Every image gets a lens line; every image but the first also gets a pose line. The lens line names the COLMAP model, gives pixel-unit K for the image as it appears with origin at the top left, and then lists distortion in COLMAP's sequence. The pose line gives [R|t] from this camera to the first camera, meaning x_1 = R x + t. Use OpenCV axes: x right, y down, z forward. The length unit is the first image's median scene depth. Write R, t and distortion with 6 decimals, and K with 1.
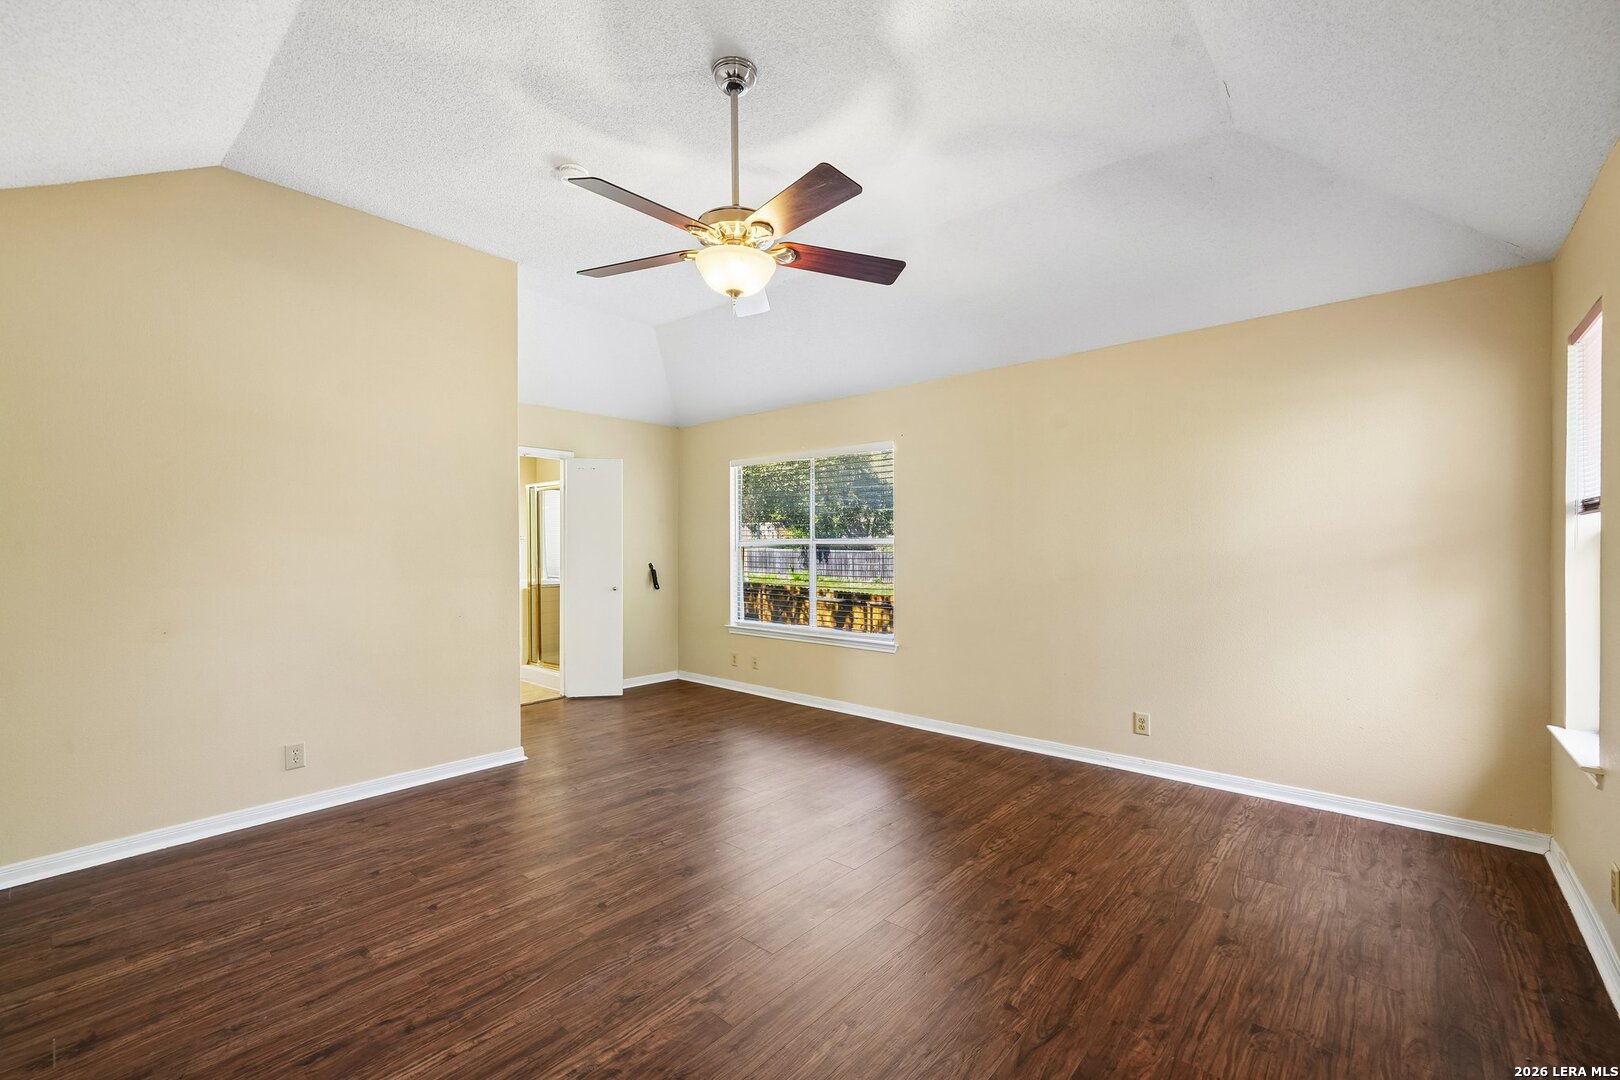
lens RADIAL K [[696.7, 0, 804.8], [0, 696.7, 534.0], [0, 0, 1]] dist [-0.000090, 0.000782]
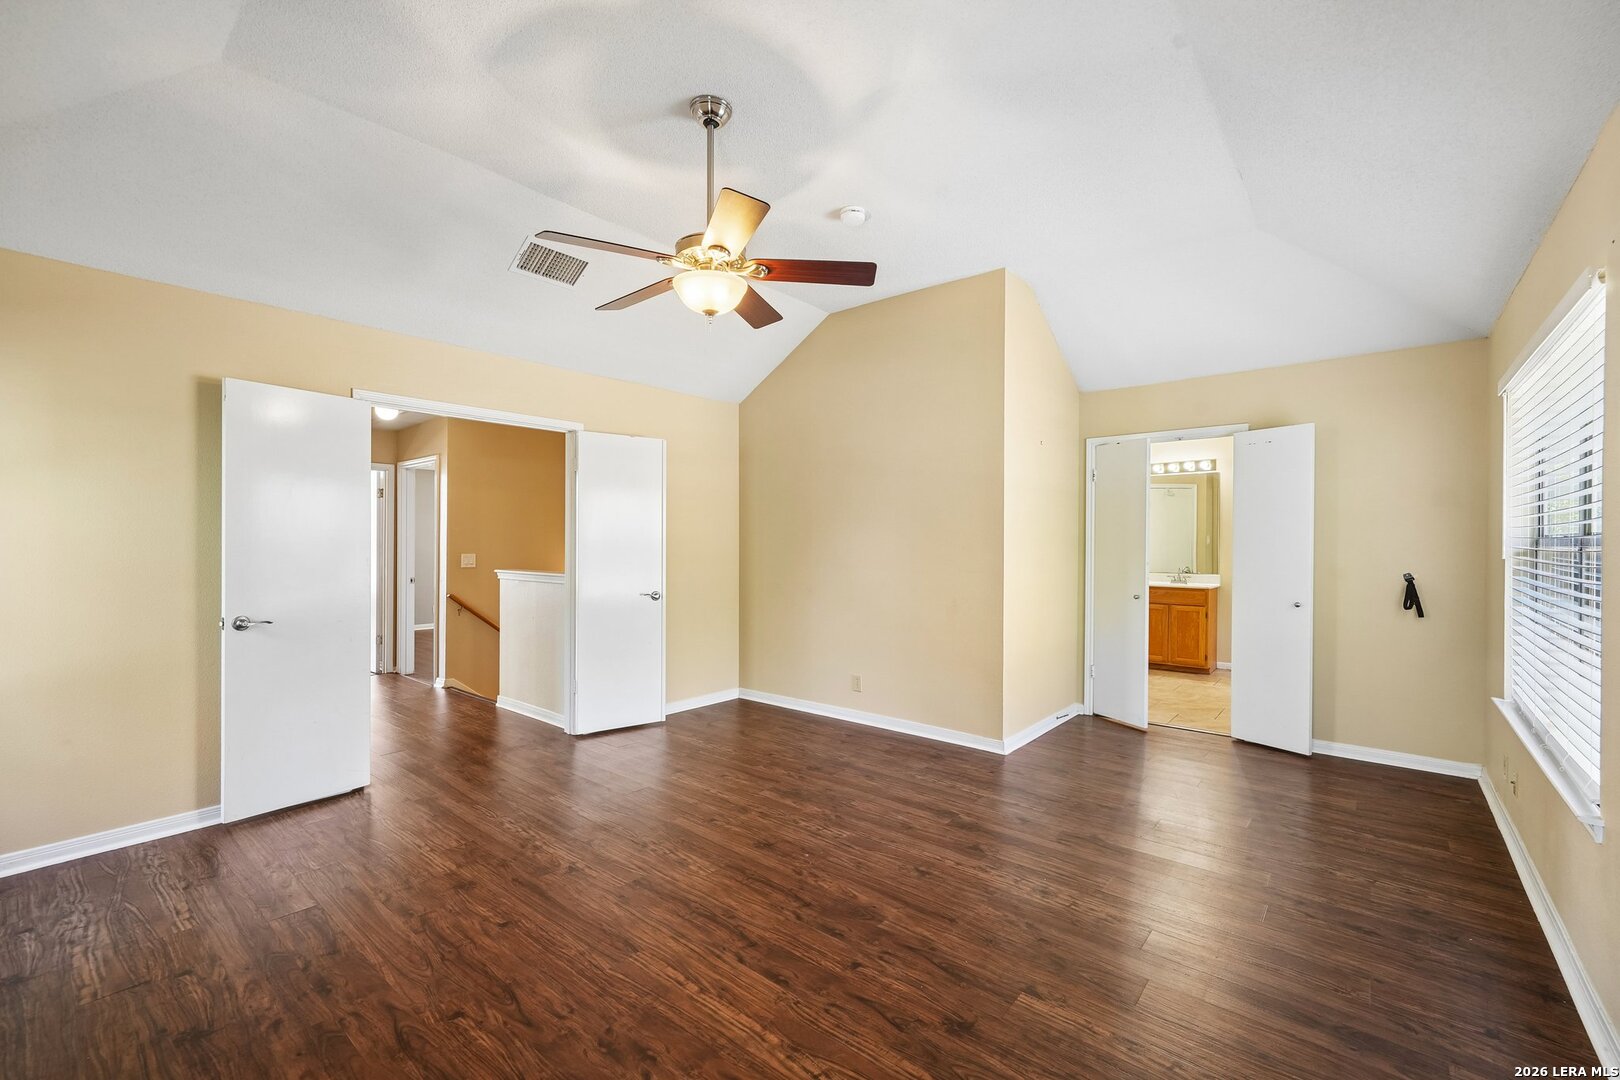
lens RADIAL K [[696.7, 0, 803.6], [0, 696.7, 545.8], [0, 0, 1]] dist [-0.000090, 0.000782]
pose [[-0.006794, 0.008912, -0.999937, 0.822660], [0.014306, 0.999859, 0.008814, 0.012219], [0.999875, -0.014245, -0.006921, 0.979279]]
